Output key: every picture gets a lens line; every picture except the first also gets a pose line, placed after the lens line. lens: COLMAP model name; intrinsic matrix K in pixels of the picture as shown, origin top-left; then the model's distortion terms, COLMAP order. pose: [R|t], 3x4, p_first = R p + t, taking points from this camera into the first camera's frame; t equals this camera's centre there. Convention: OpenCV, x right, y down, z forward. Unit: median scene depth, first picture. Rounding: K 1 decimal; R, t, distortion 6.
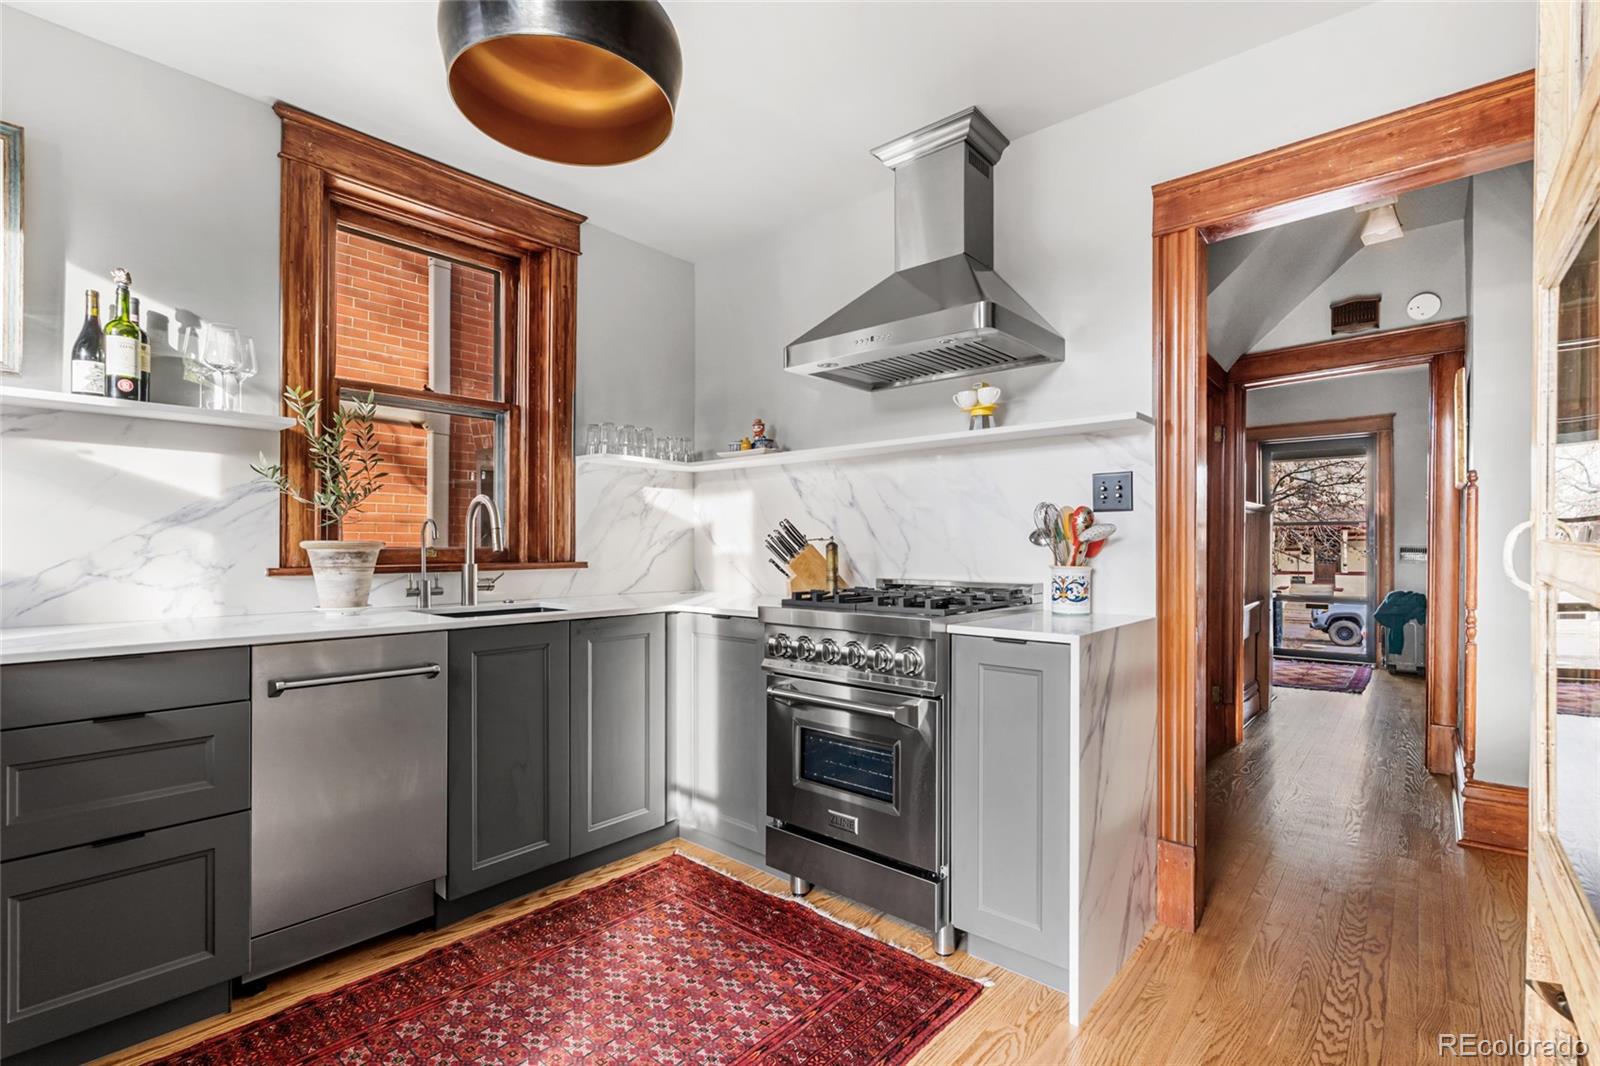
lens RADIAL K [[716.5, 0, 812.9], [0, 716.5, 542.2], [0, 0, 1]] dist [-0.004318, -0.000188]
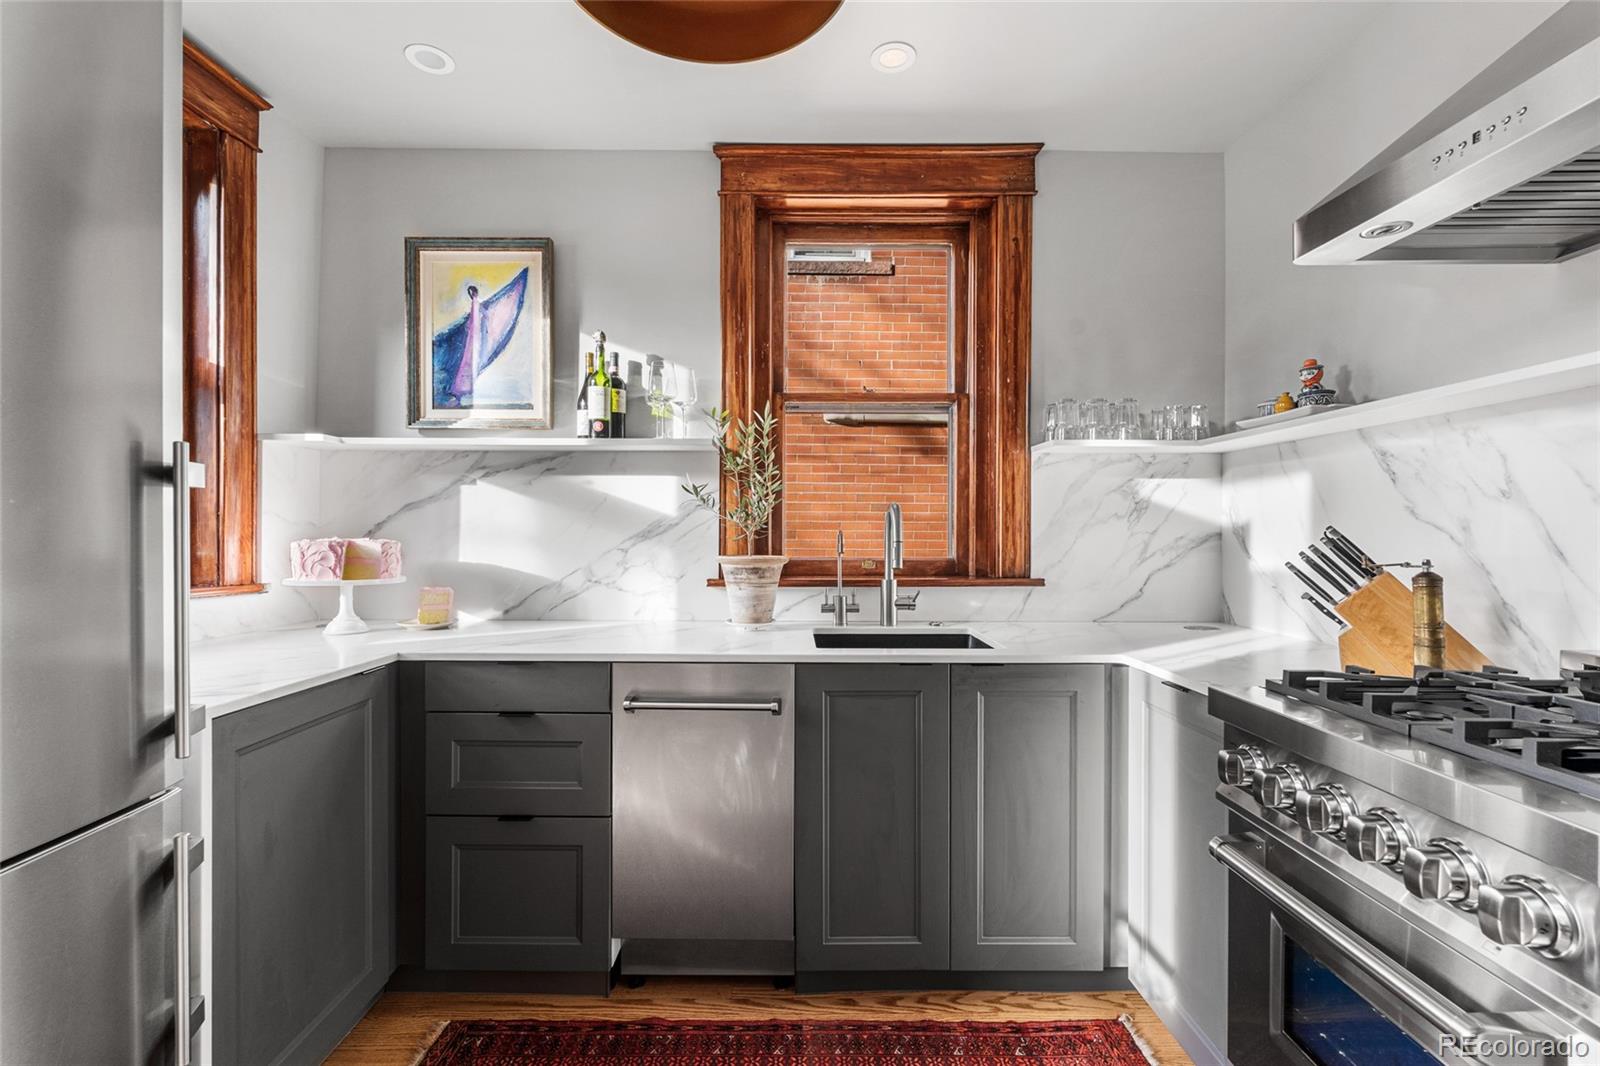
lens RADIAL K [[716.5, 0, 793.5], [0, 716.5, 530.5], [0, 0, 1]] dist [-0.004318, -0.000188]
pose [[0.655713, -0.000202, -0.755010, 0.126452], [0.000255, 1.000000, -0.000046, -0.032878], [0.755010, -0.000163, 0.655713, 0.344107]]
